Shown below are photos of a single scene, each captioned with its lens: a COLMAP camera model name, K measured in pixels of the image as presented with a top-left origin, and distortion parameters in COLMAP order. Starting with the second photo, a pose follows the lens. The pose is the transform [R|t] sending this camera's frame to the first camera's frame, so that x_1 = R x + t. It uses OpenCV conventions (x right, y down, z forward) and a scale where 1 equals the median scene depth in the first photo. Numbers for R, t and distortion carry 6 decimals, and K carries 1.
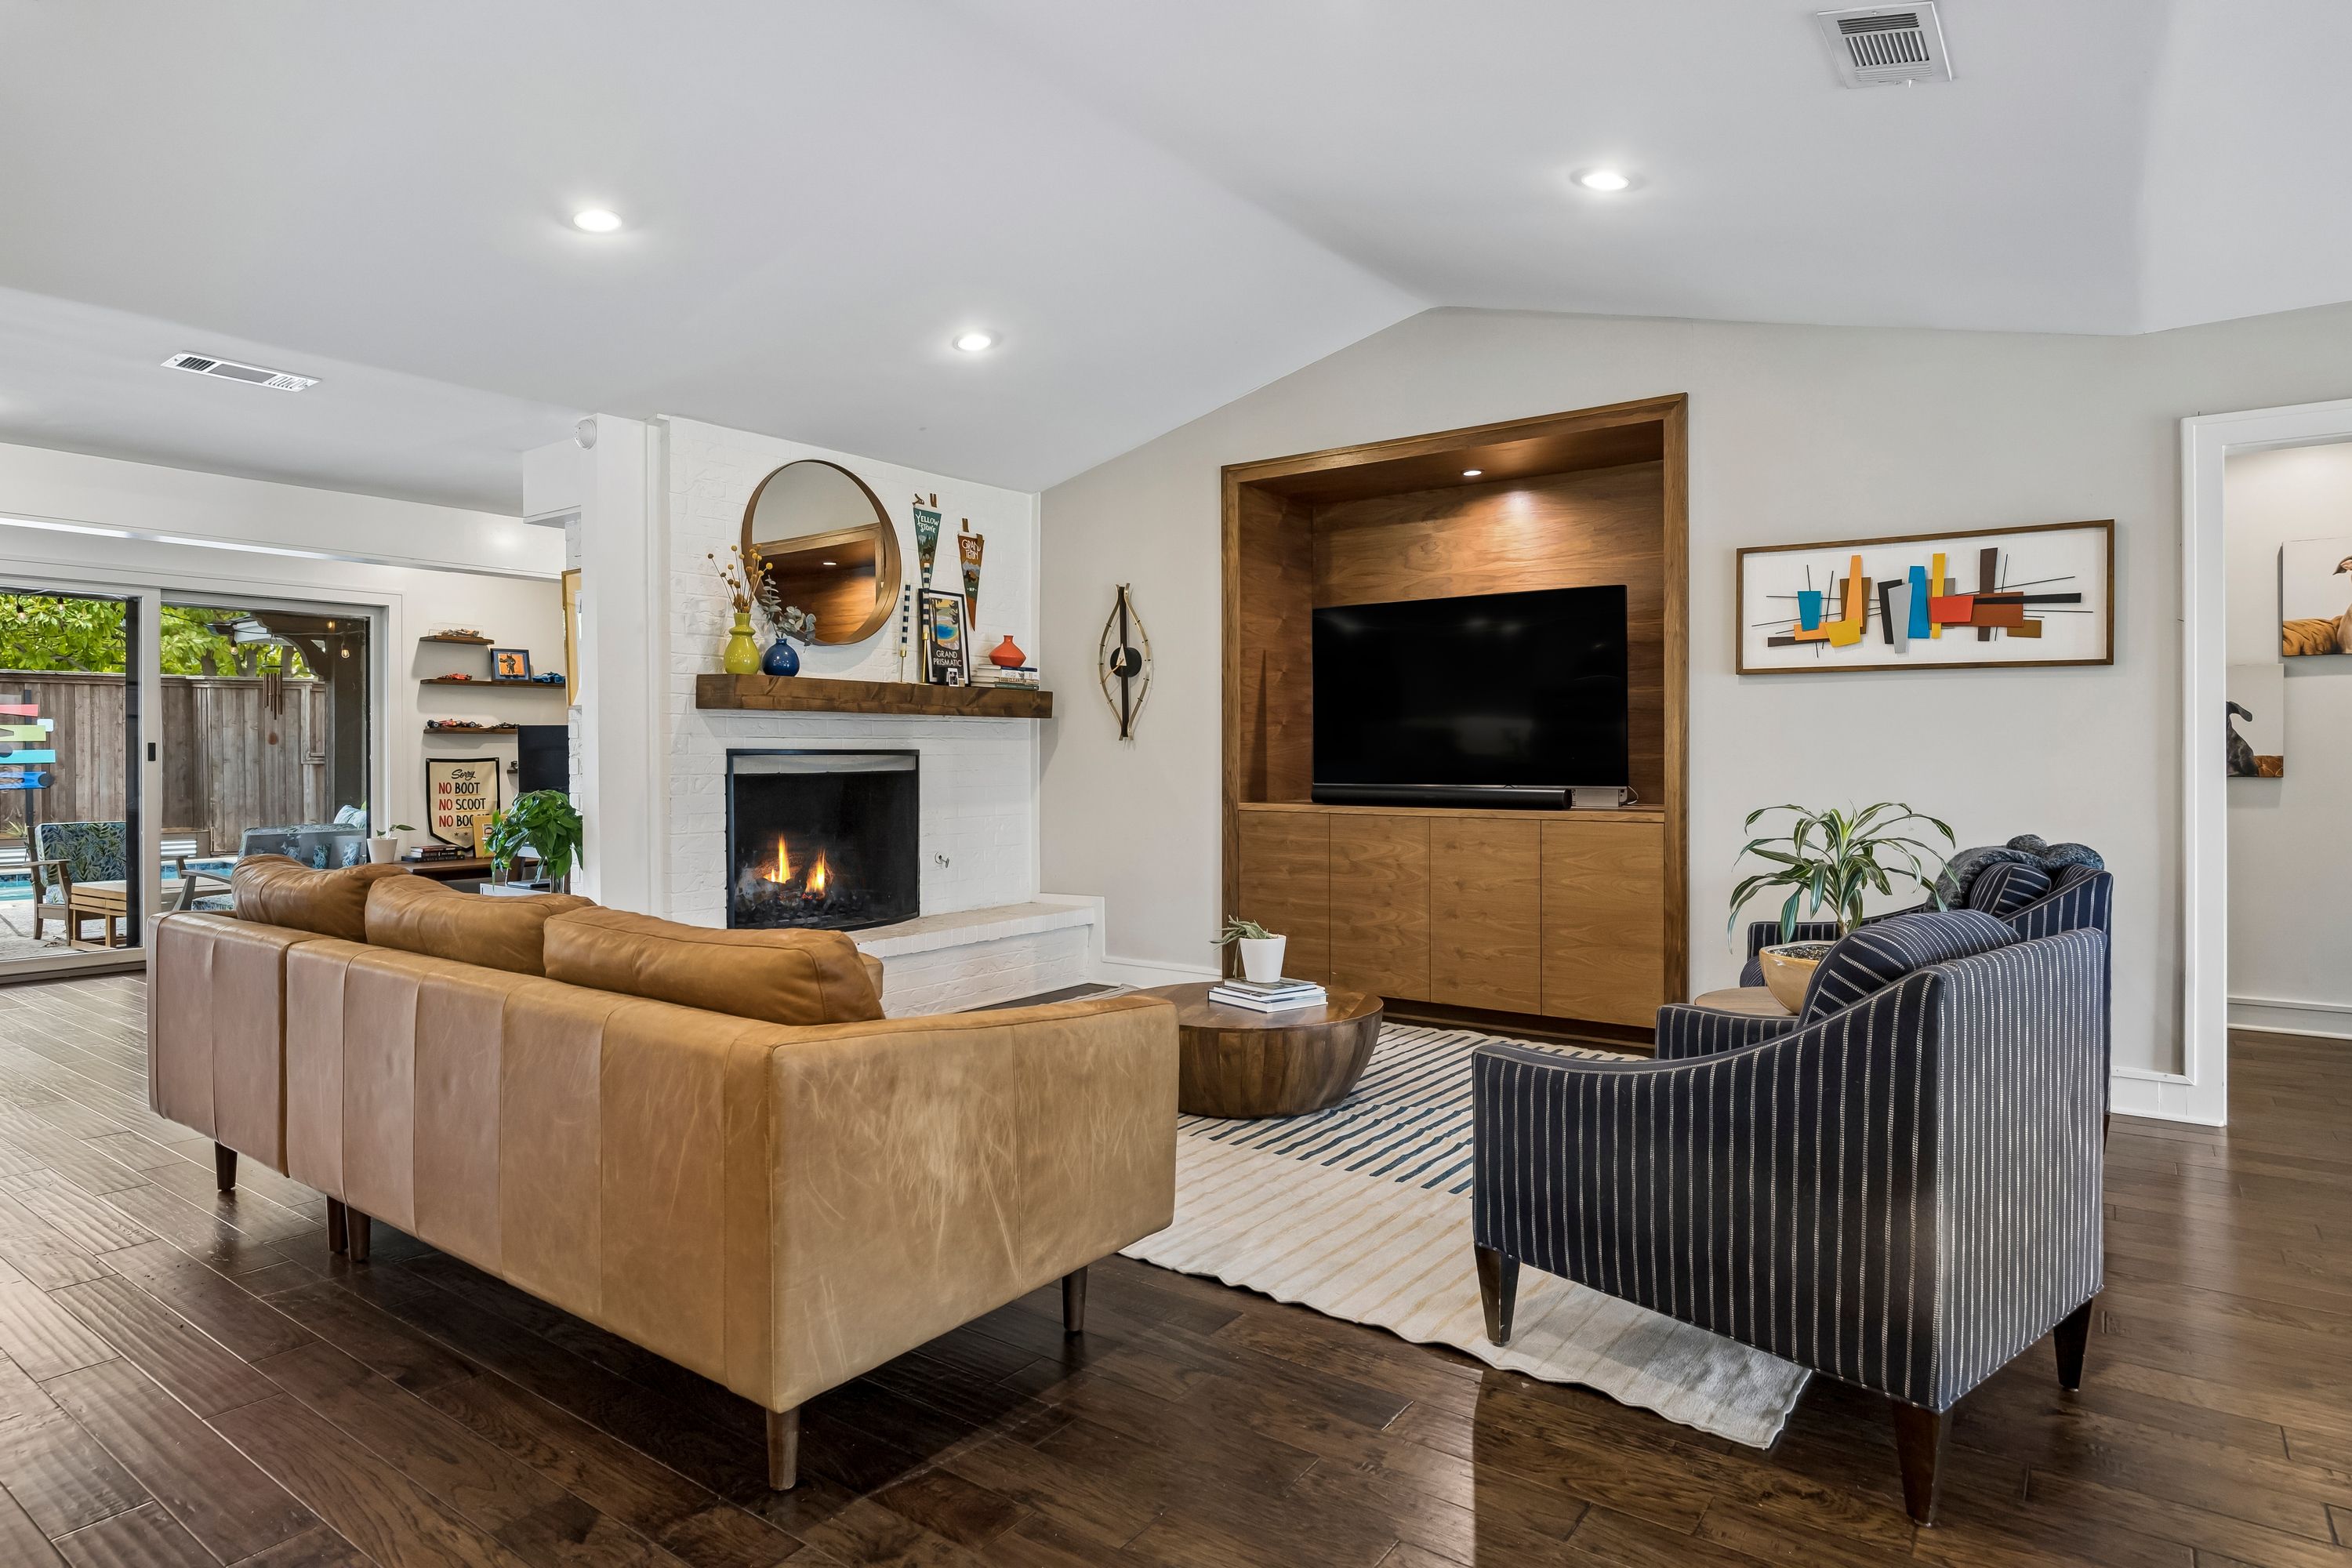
lens RADIAL K [[1293.4, 0, 1163.6], [0, 1293.4, 779.1], [0, 0, 1]] dist [-0.006816, 0.002394]
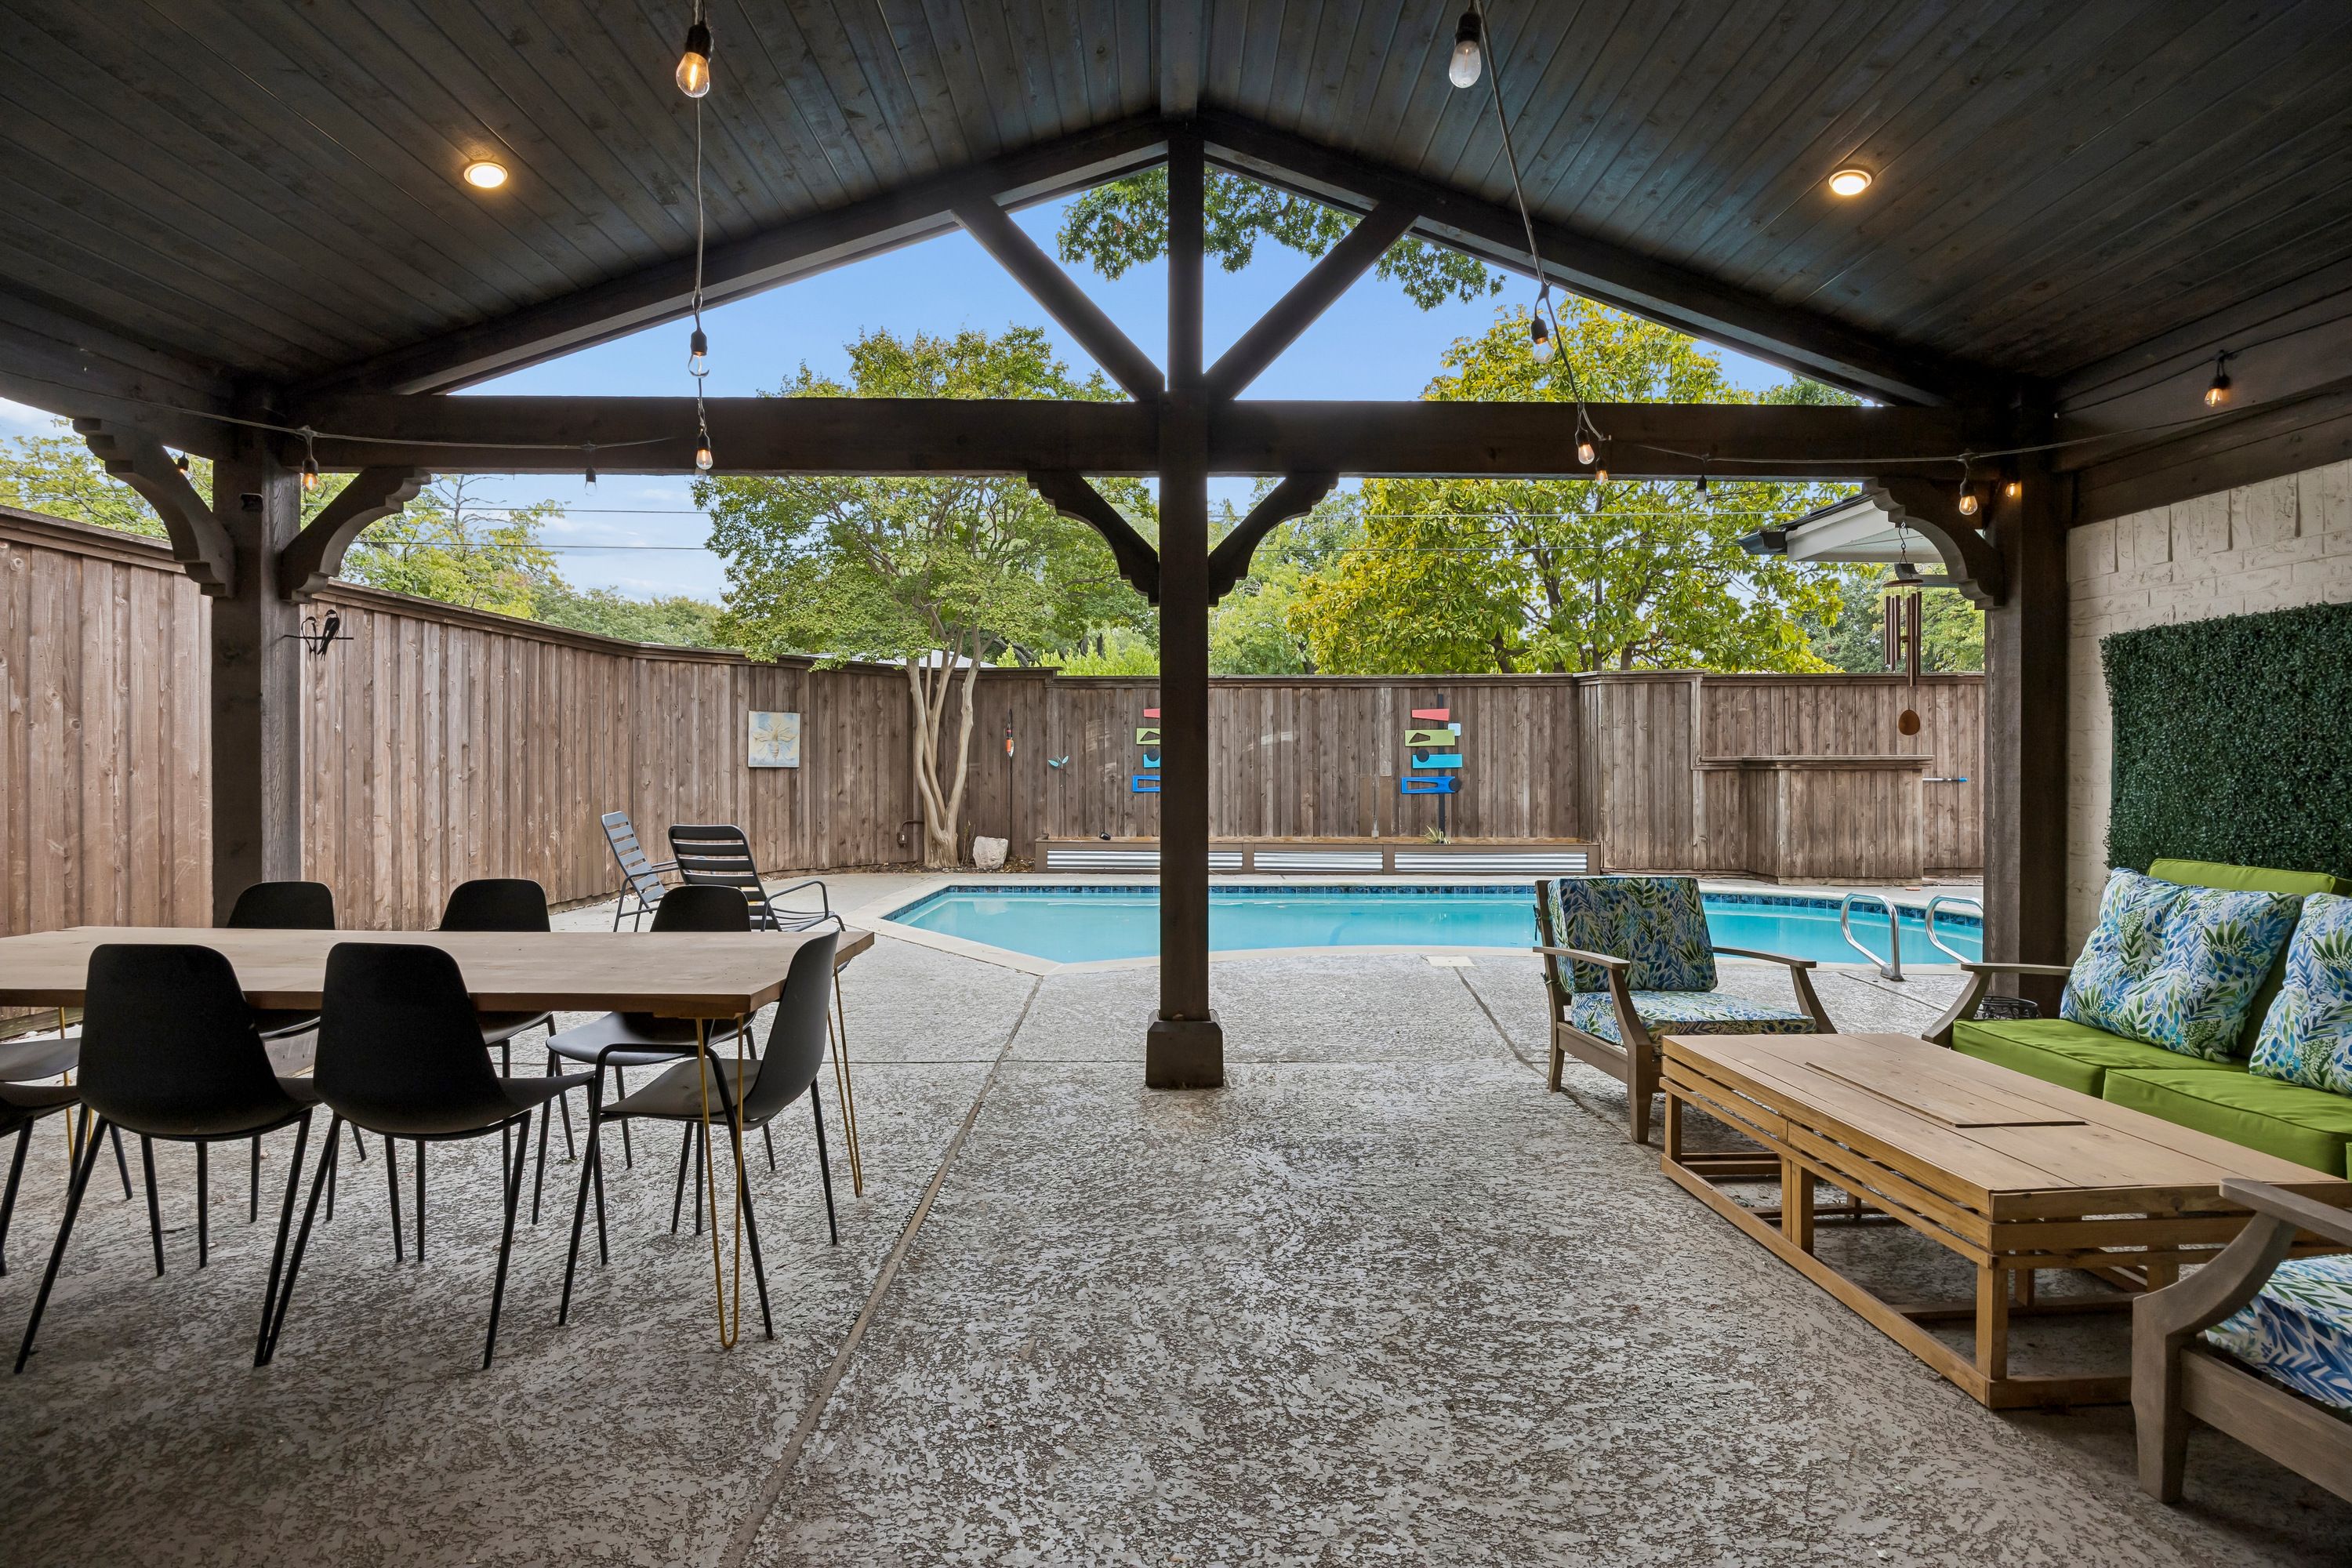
lens RADIAL K [[1060.1, 0, 1182.7], [0, 1060.1, 762.5], [0, 0, 1]] dist [-0.019431, 0.000177]
pose [[0.609327, -0.001721, -0.792917, -0.948249], [-0.012184, 0.999859, -0.011533, -0.012826], [0.792825, 0.016688, 0.609221, 0.918784]]
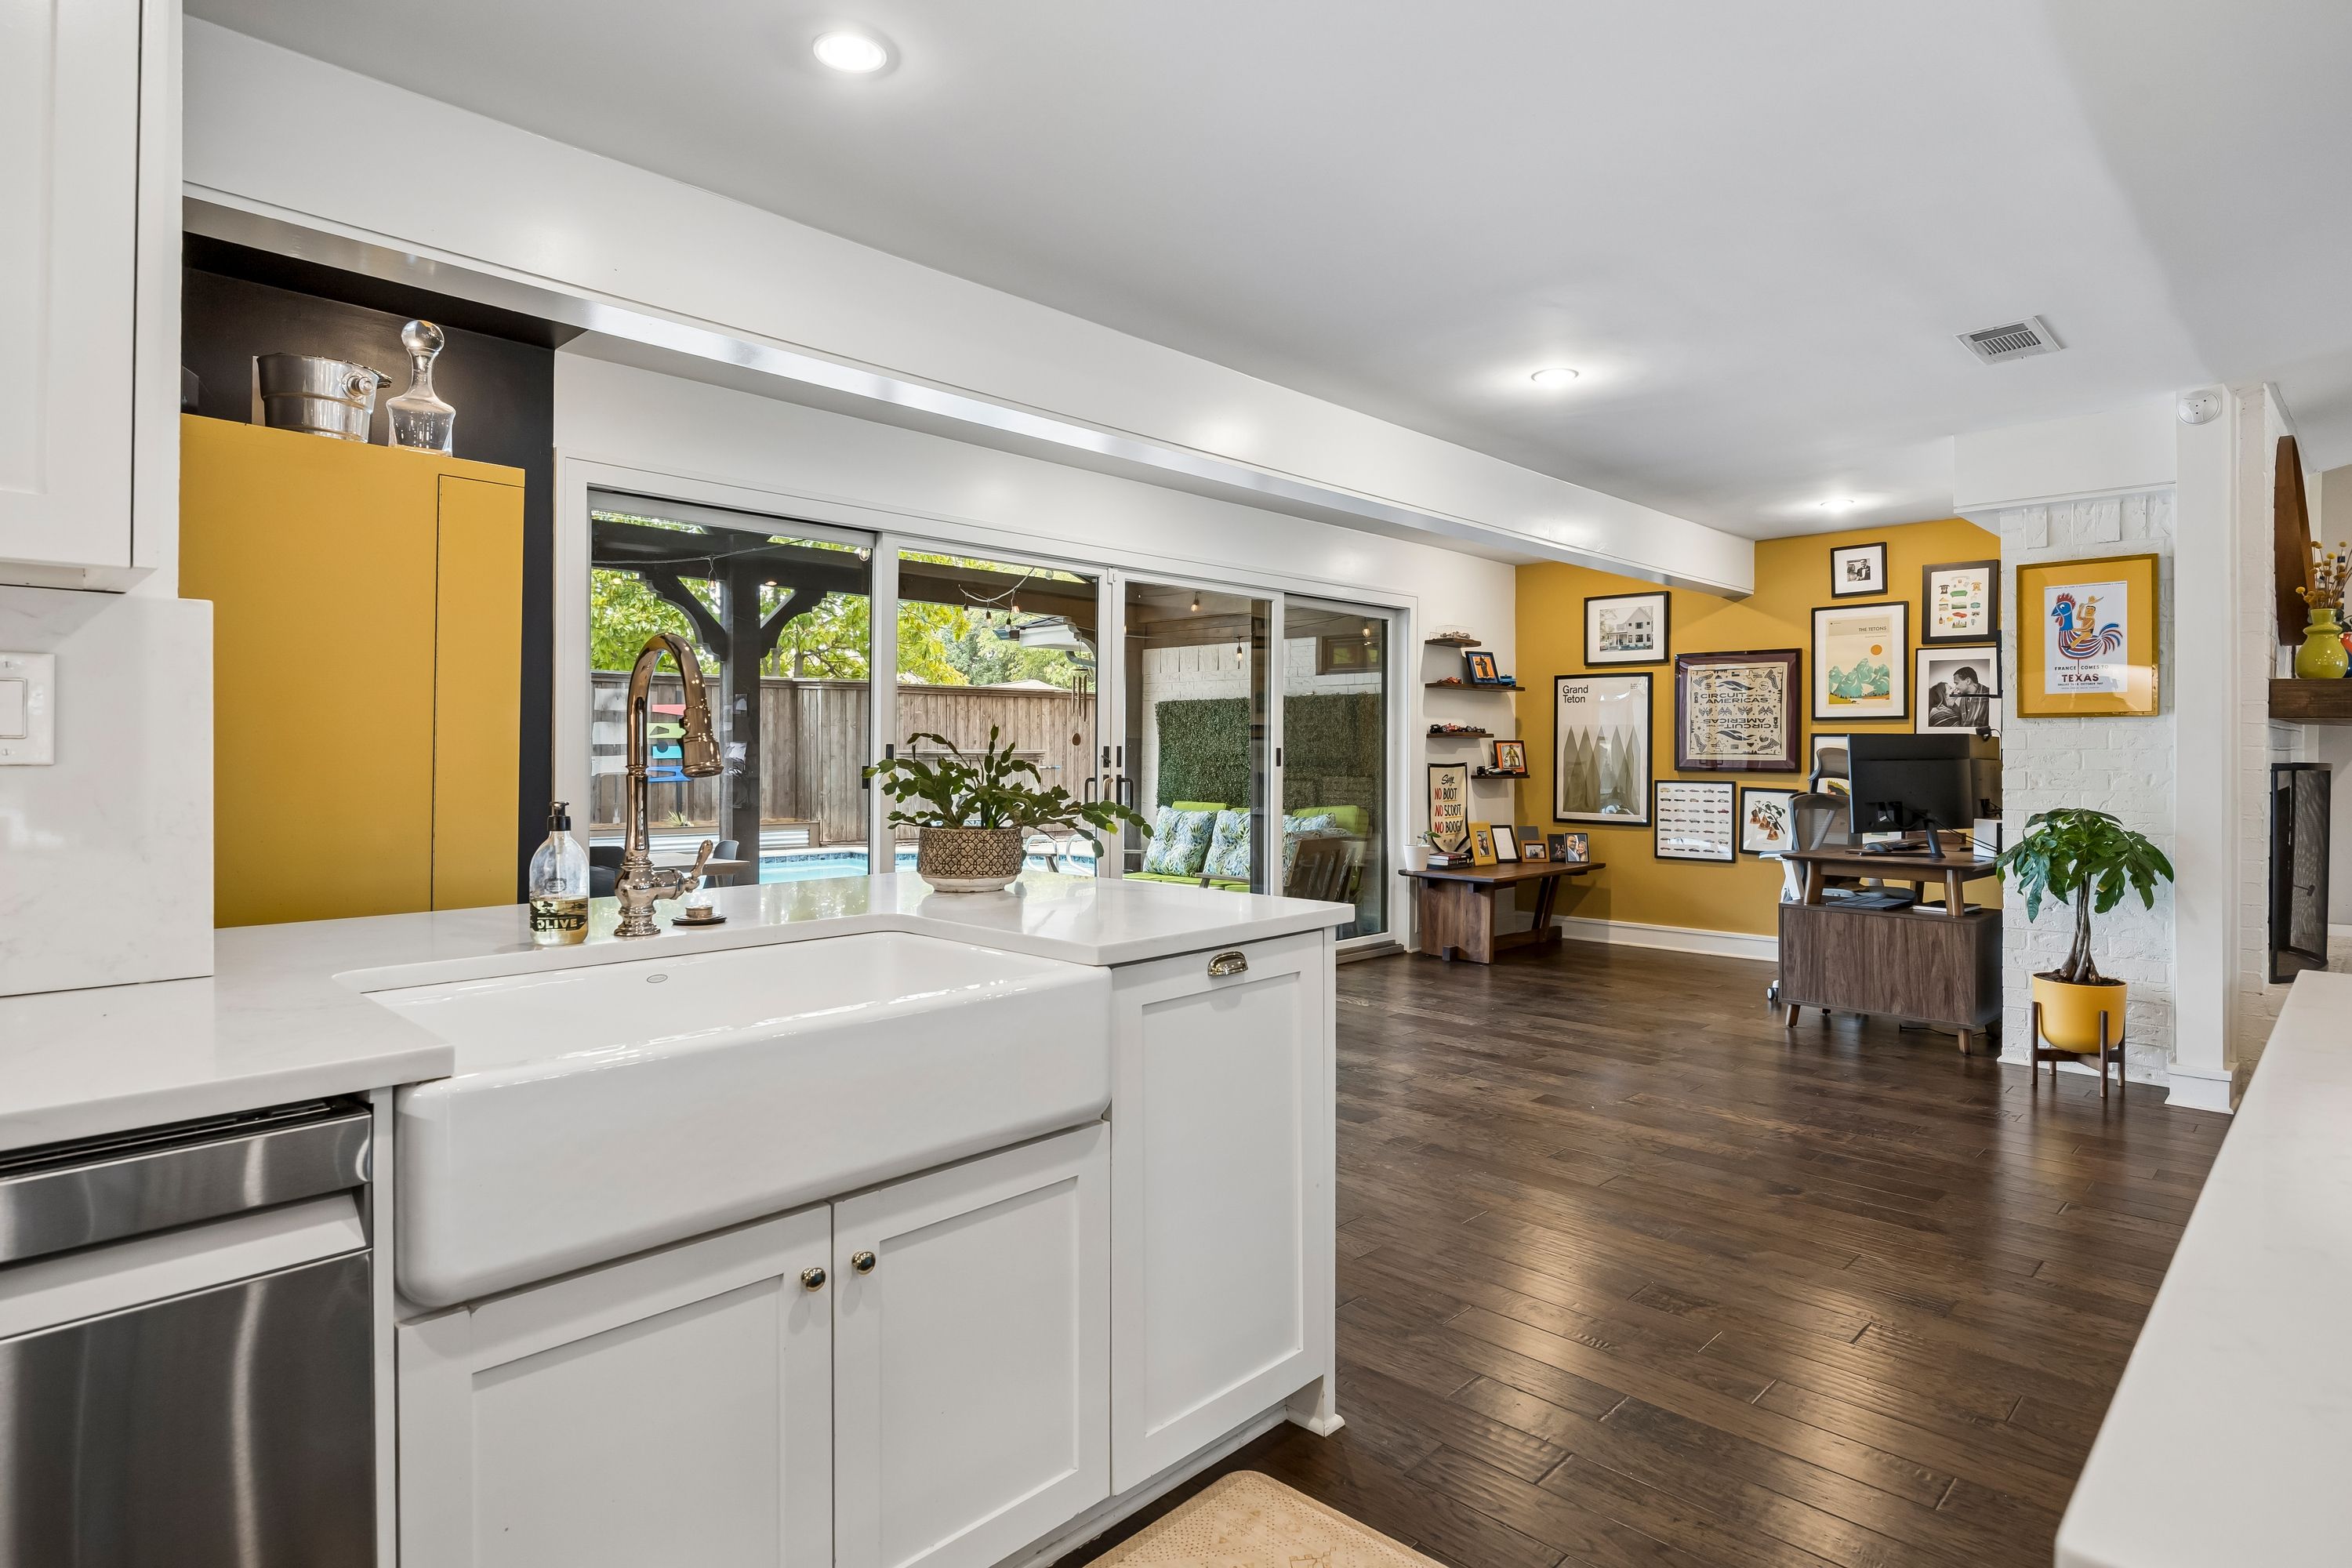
lens RADIAL K [[1244.6, 0, 1166.2], [0, 1244.6, 759.3], [0, 0, 1]] dist [-0.011342, -0.000063]
pose [[0.988339, 0.006541, -0.152128, -0.835937], [-0.008240, 0.999910, -0.010541, -0.010046], [0.152046, 0.011672, 0.988305, 0.050781]]
